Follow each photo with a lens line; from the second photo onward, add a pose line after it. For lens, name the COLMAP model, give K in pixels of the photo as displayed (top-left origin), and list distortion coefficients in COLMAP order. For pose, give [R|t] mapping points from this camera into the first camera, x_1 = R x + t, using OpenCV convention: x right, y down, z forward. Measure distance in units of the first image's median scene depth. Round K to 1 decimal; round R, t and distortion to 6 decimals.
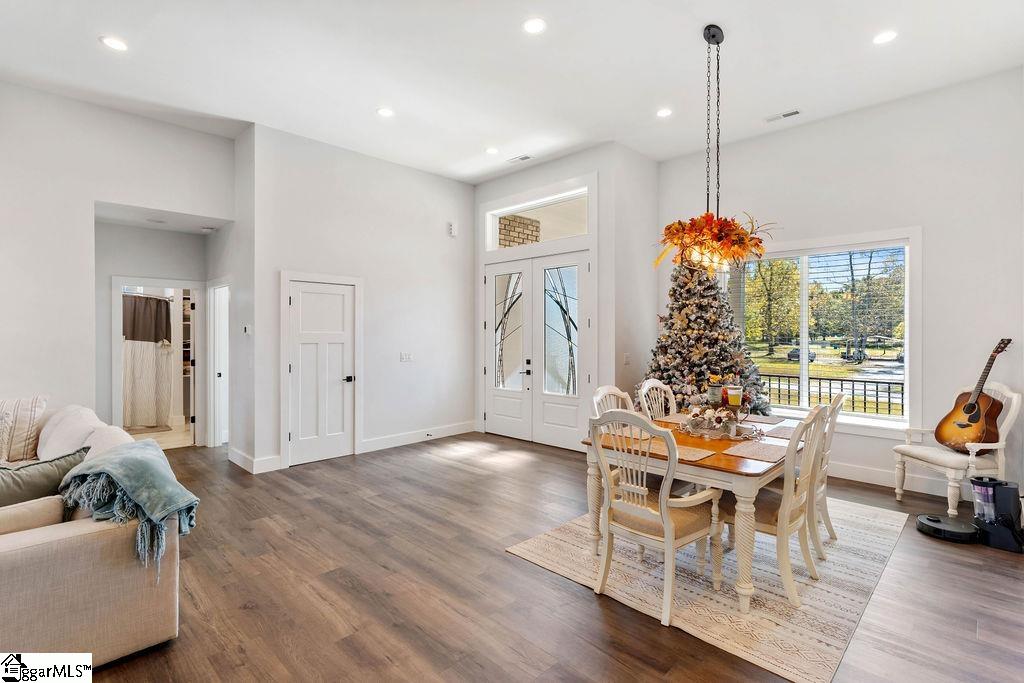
lens RADIAL K [[486.4, 0, 514.3], [0, 486.4, 335.7], [0, 0, 1]] dist [-0.001393, -0.000187]
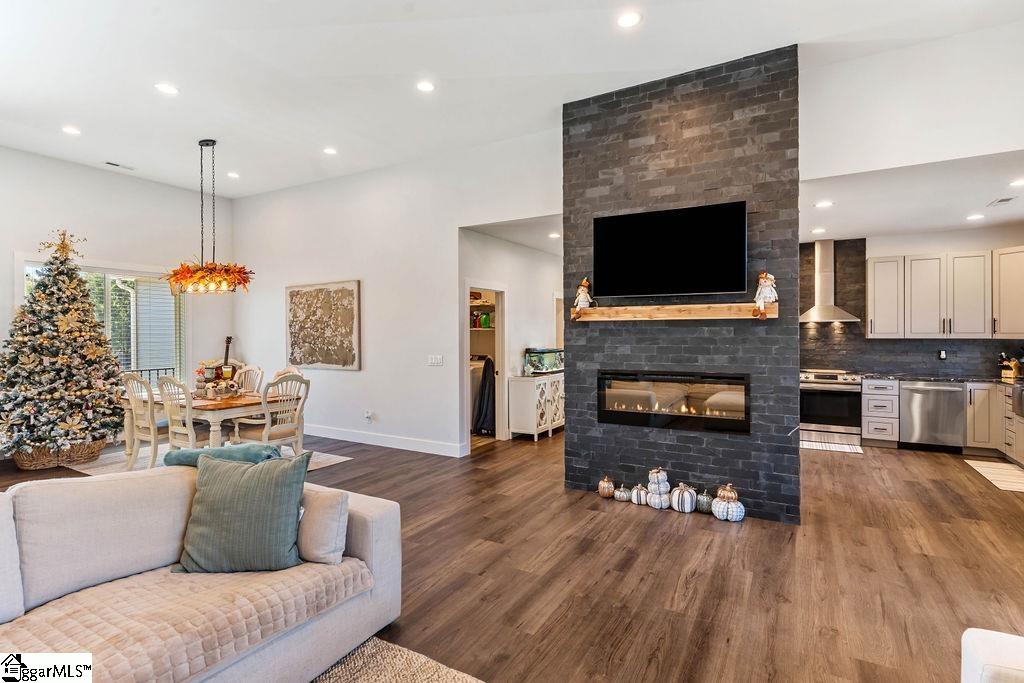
lens RADIAL K [[486.4, 0, 514.3], [0, 486.4, 335.7], [0, 0, 1]] dist [-0.001393, -0.000187]
pose [[-0.257866, -0.007779, 0.966149, -0.976063], [0.006604, 0.999930, 0.009814, -0.007697], [-0.966158, 0.008911, -0.257796, 0.330879]]
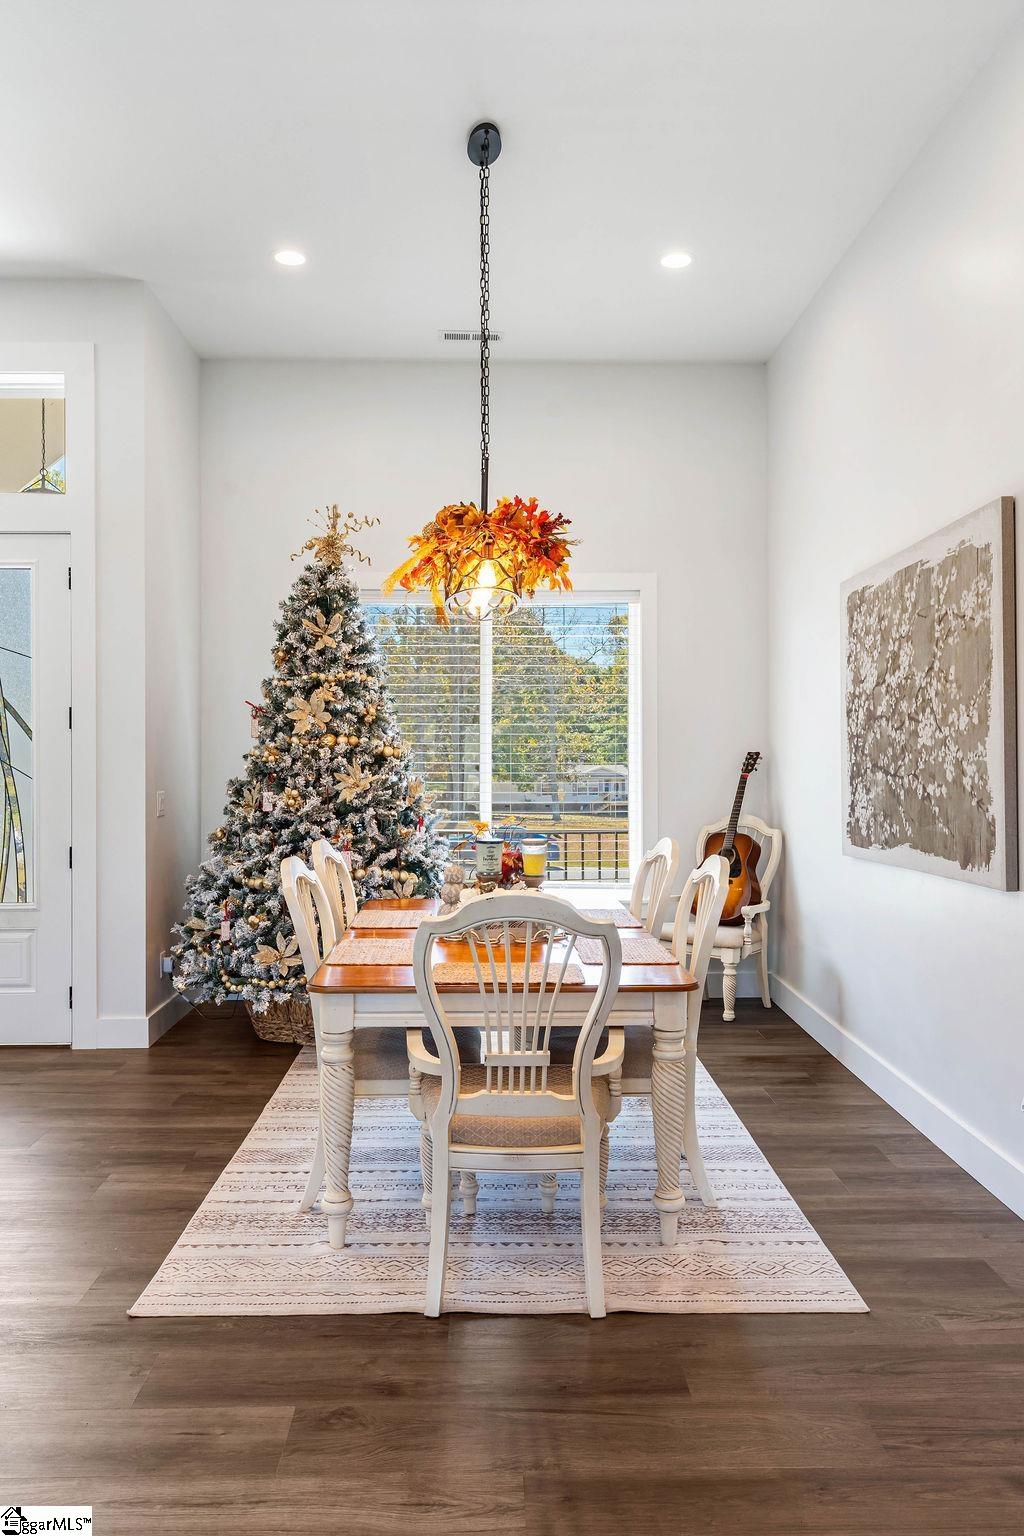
lens RADIAL K [[1083.3, 0, 514.6], [0, 1083.3, 761.1], [0, 0, 1]] dist [0.004530, 0.000938]
pose [[0.697412, -0.005069, 0.716652, -0.270006], [0.006370, 0.999979, 0.000874, 0.013268], [-0.716642, 0.003955, 0.697430, 0.143332]]
